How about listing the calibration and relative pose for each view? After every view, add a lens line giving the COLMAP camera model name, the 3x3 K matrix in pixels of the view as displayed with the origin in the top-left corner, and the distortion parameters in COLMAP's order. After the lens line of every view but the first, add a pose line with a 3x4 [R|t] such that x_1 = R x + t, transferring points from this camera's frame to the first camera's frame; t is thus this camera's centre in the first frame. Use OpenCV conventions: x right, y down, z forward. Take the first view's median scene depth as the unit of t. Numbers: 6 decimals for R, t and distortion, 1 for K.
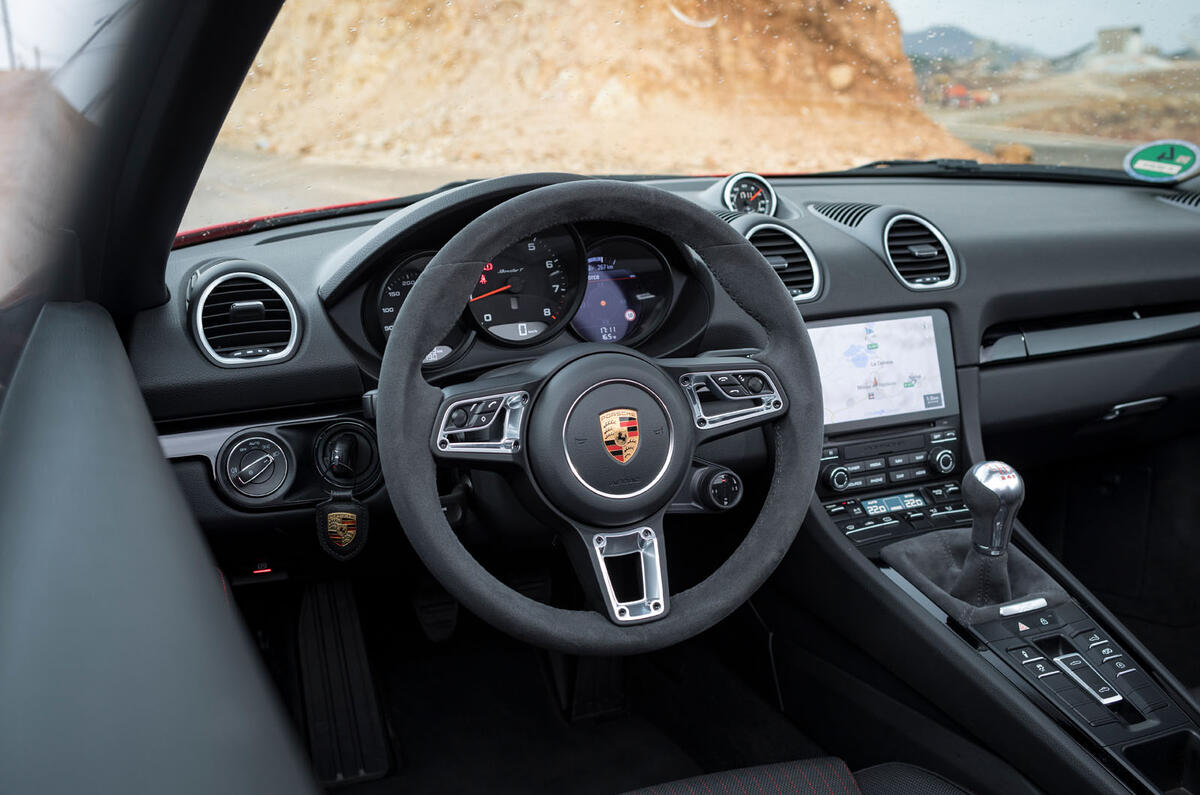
lens RADIAL K [[1226.5, 0, 600.0], [0, 1226.5, 397.5], [0, 0, 1]] dist [-0.073398, -0.009149]
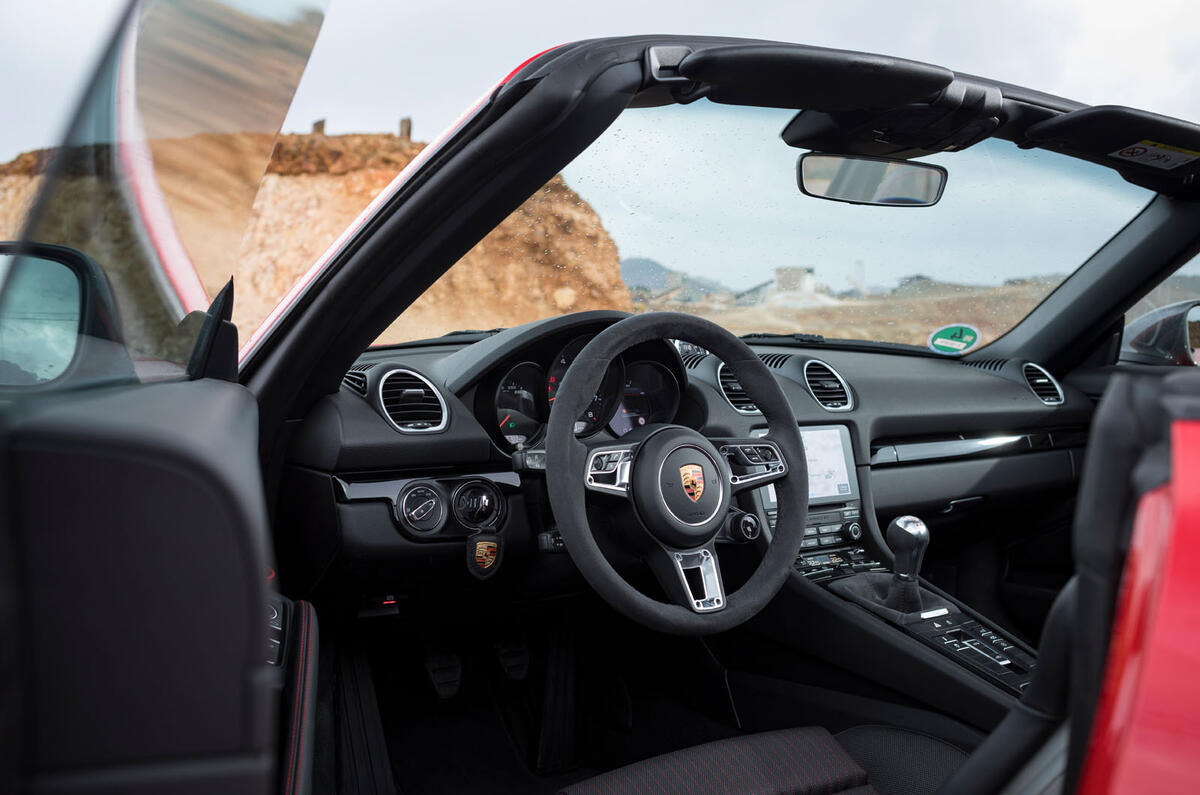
lens RADIAL K [[1261.9, 0, 600.0], [0, 1261.9, 397.5], [0, 0, 1]] dist [0.004574, -0.325133]
pose [[0.965491, 0.032468, 0.258405, -0.386613], [0.015102, 0.983550, -0.180006, 0.160686], [-0.259998, 0.177696, 0.949118, -0.335256]]
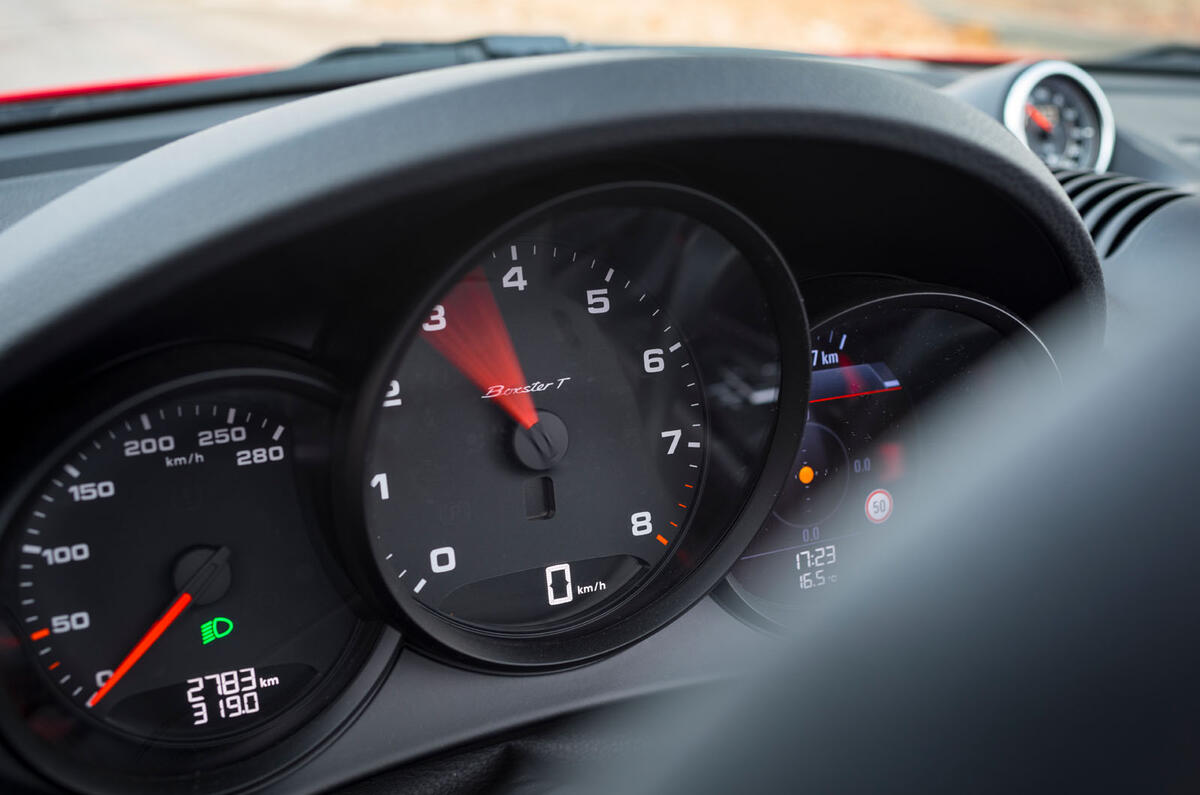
lens RADIAL K [[1261.9, 0, 600.0], [0, 1261.9, 397.5], [0, 0, 1]] dist [0.004574, -0.325133]
pose [[0.996622, 0.026047, 0.077890, -0.075623], [-0.033784, 0.994441, 0.099729, -0.126460], [-0.074860, -0.102023, 0.991961, 0.680553]]
